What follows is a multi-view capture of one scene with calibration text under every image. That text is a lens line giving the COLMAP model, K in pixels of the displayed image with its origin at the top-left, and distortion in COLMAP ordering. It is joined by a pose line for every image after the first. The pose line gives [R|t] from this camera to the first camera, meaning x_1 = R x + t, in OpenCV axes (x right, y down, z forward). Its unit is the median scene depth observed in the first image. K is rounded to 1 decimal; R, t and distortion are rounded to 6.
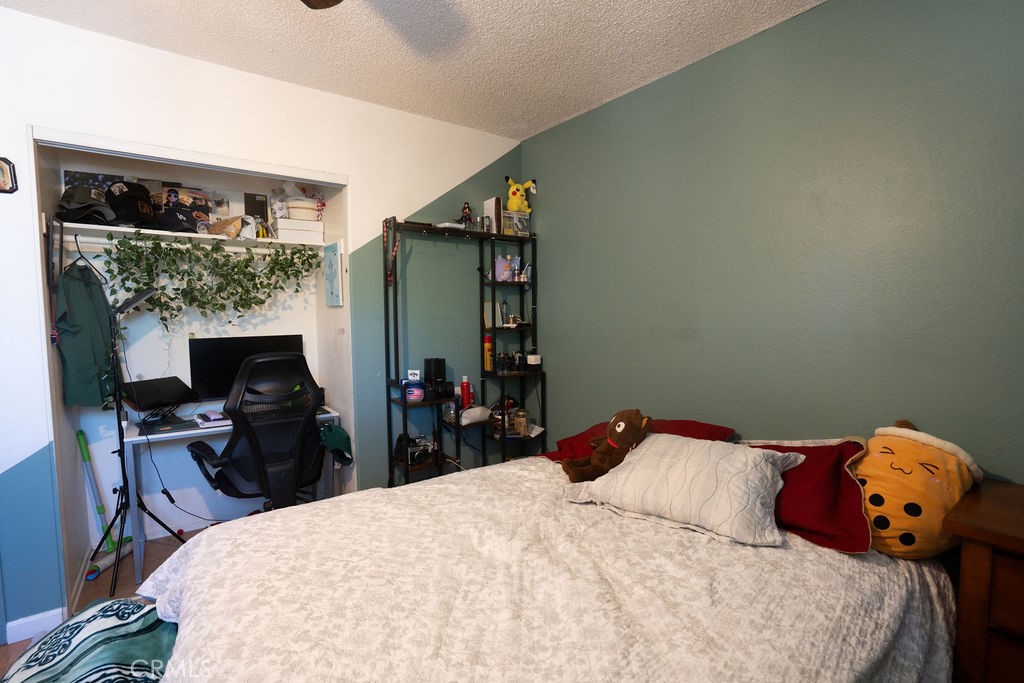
lens RADIAL K [[473.7, 0, 515.2], [0, 473.7, 341.8], [0, 0, 1]] dist [-0.064795, 0.026246]
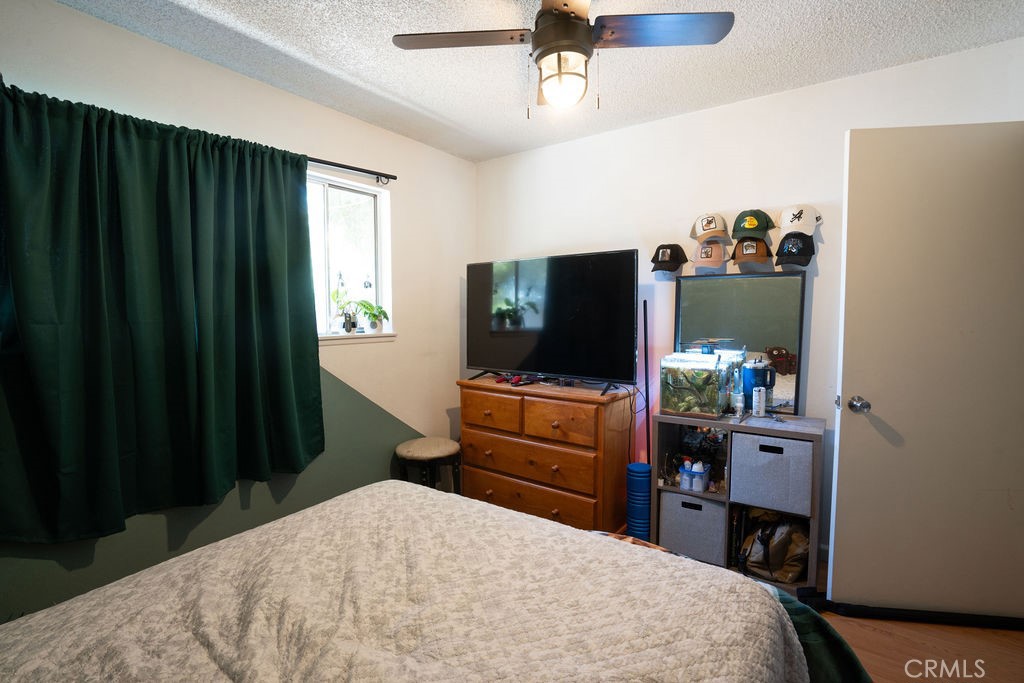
lens RADIAL K [[473.7, 0, 515.2], [0, 473.7, 341.8], [0, 0, 1]] dist [-0.064795, 0.026246]
pose [[-0.952258, 0.028798, -0.303933, -0.023742], [-0.011433, 0.991479, 0.129767, -0.061494], [0.305080, 0.127047, -0.943814, 0.886582]]
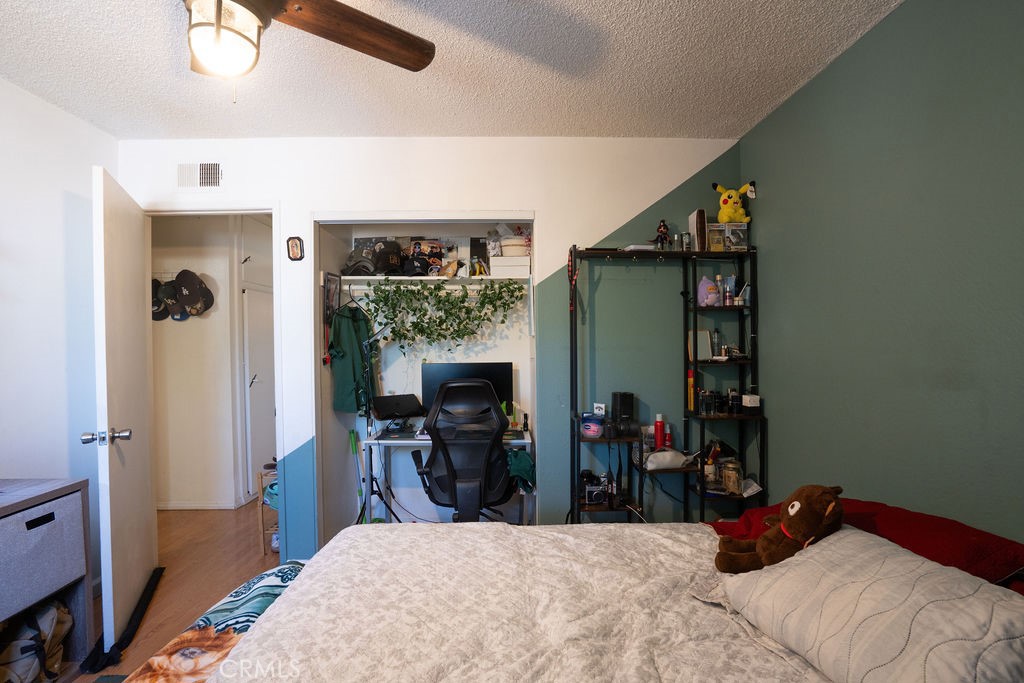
lens RADIAL K [[473.7, 0, 515.2], [0, 473.7, 341.8], [0, 0, 1]] dist [-0.064795, 0.026246]
pose [[0.814679, 0.002044, -0.579908, 0.206850], [-0.034192, 0.998423, -0.044516, -0.016385], [0.578903, 0.056095, 0.813465, 0.134722]]
